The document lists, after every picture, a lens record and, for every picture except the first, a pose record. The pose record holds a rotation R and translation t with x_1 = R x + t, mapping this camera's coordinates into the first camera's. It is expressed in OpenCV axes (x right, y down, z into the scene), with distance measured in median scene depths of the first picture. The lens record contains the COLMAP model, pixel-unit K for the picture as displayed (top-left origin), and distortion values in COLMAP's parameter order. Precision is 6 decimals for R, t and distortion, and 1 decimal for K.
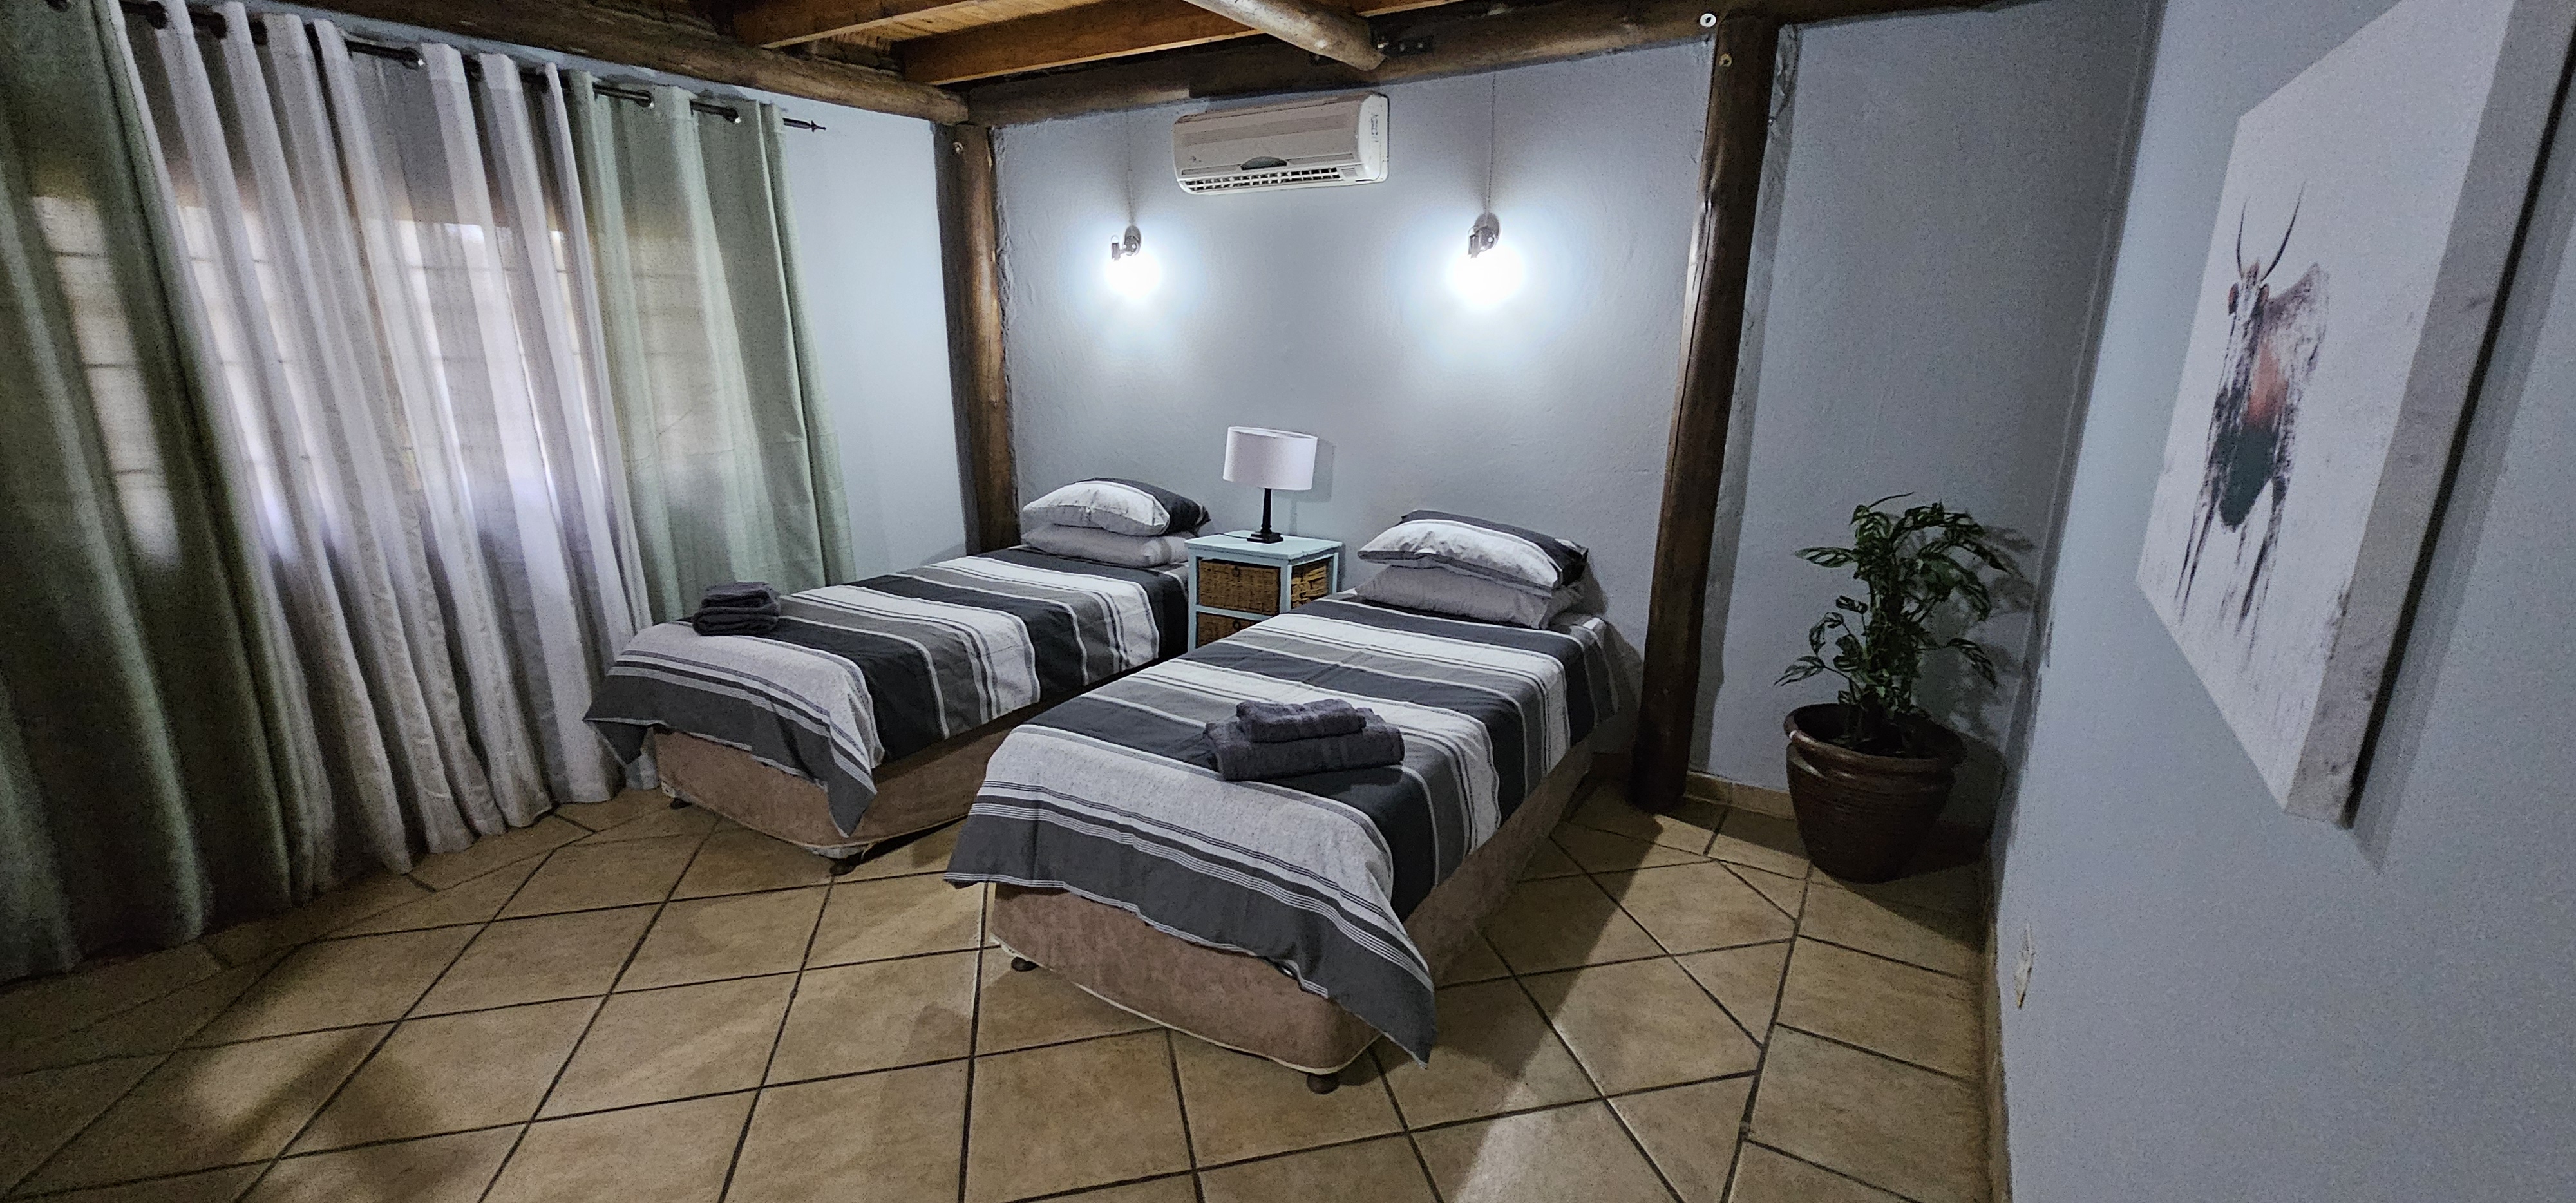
lens RADIAL K [[1042.2, 0, 1284.8], [0, 1042.2, 614.9], [0, 0, 1]] dist [-0.000918, -0.000153]
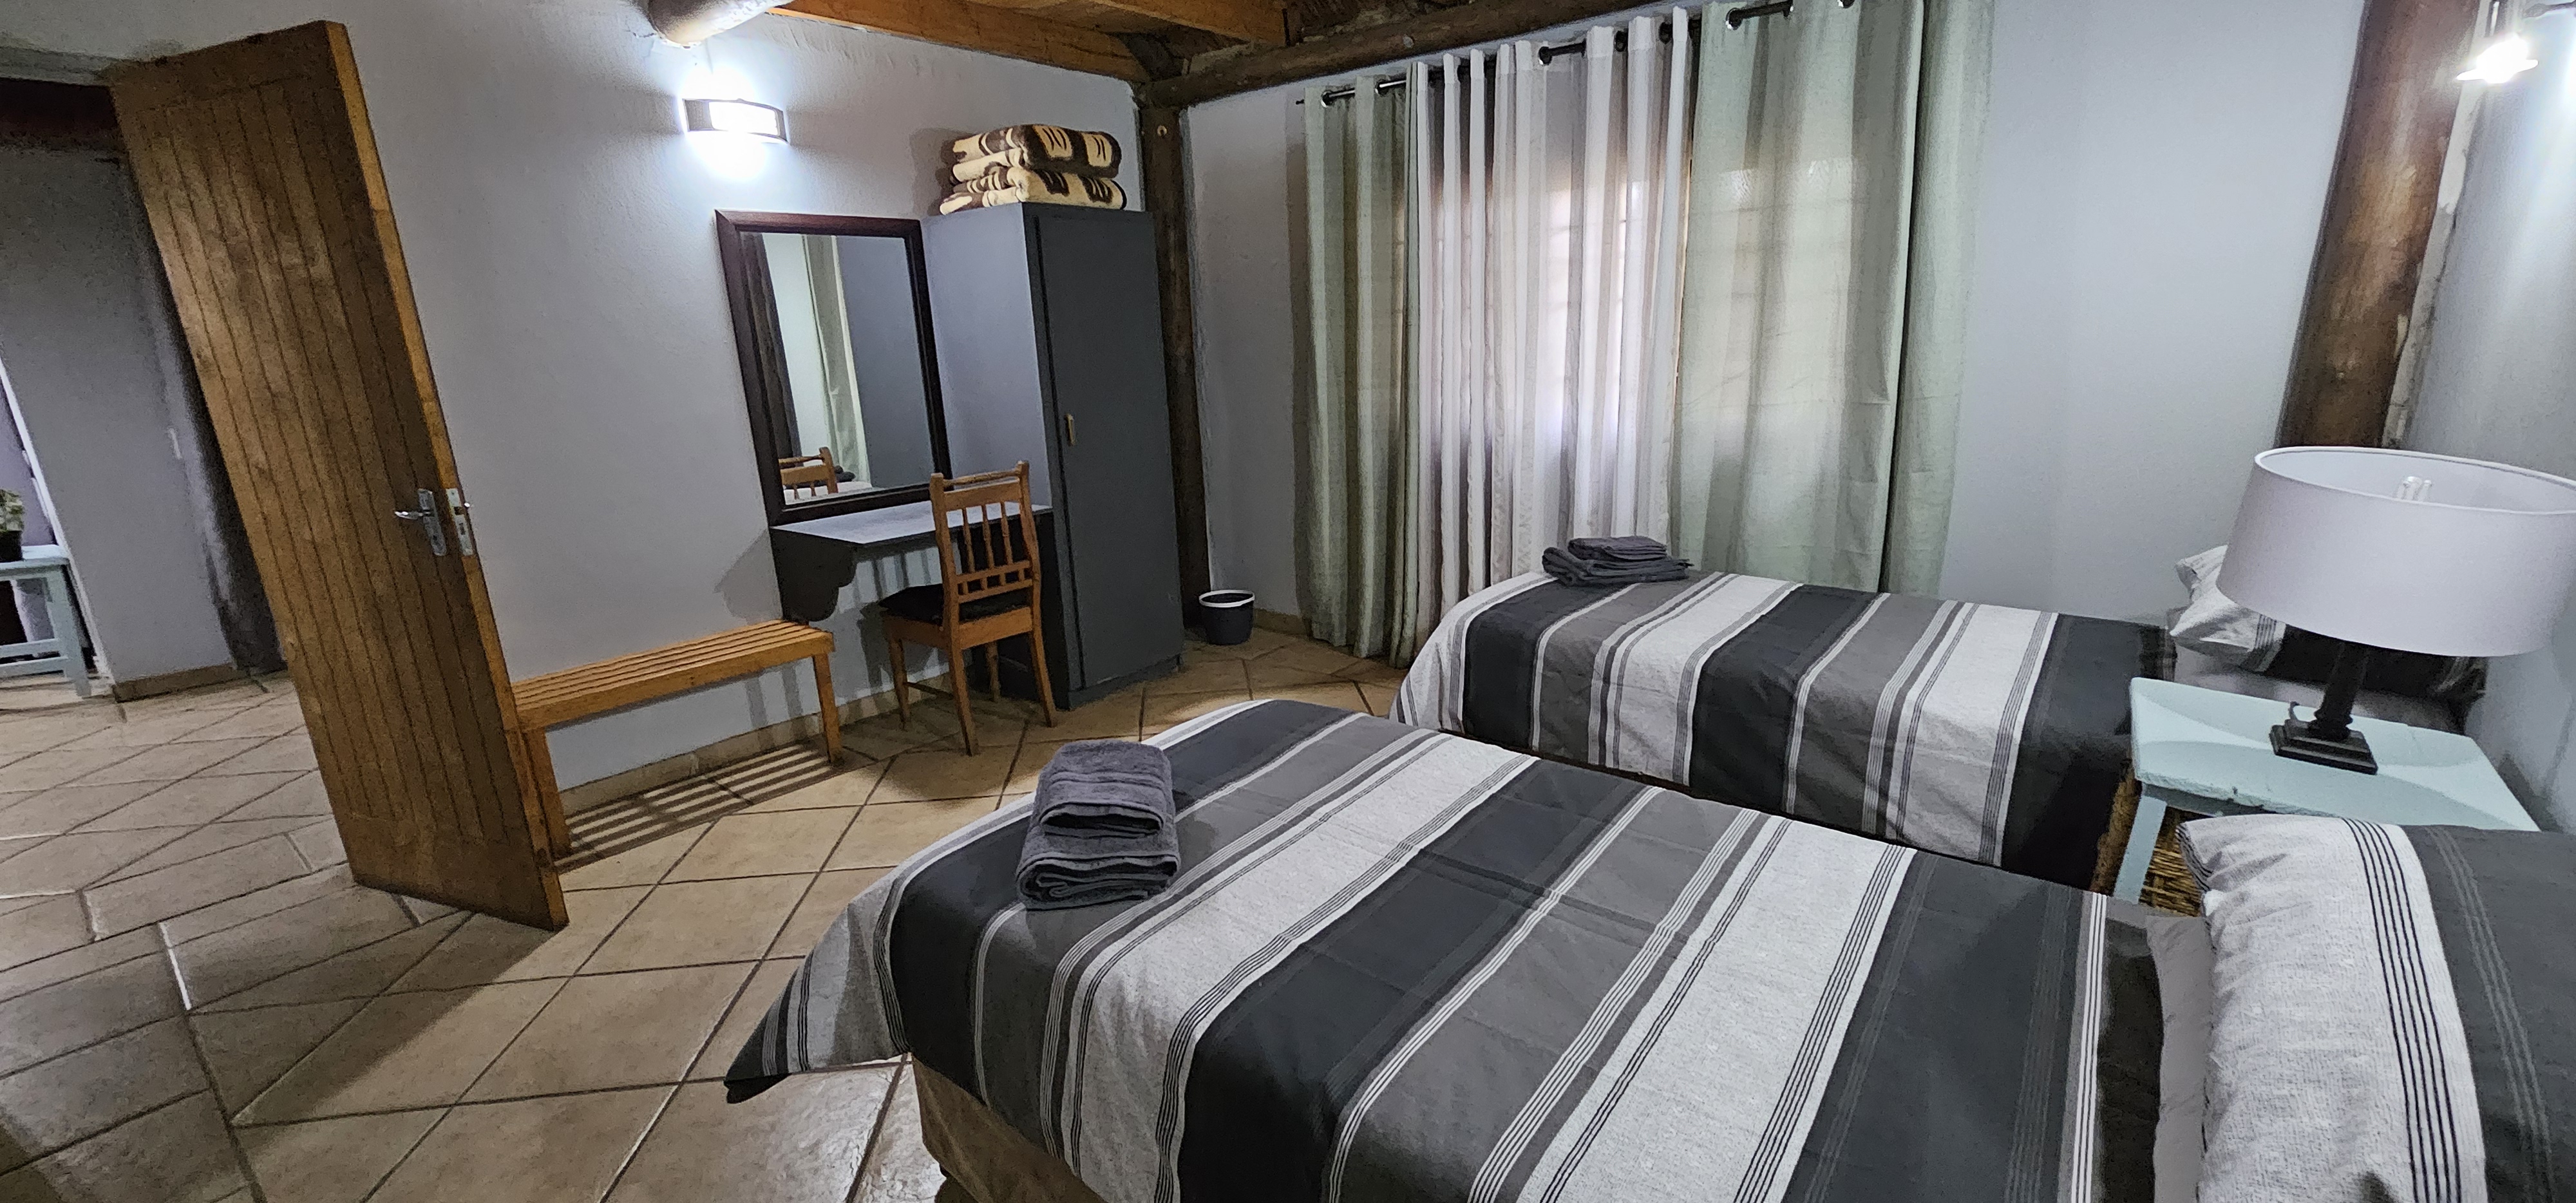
lens RADIAL K [[1042.2, 0, 1284.8], [0, 1042.2, 614.9], [0, 0, 1]] dist [-0.000918, -0.000153]
pose [[-0.096351, 0.276738, -0.956103, 0.459049], [-0.228785, 0.928695, 0.291861, -0.177853], [0.968697, 0.246863, -0.026167, 0.762455]]
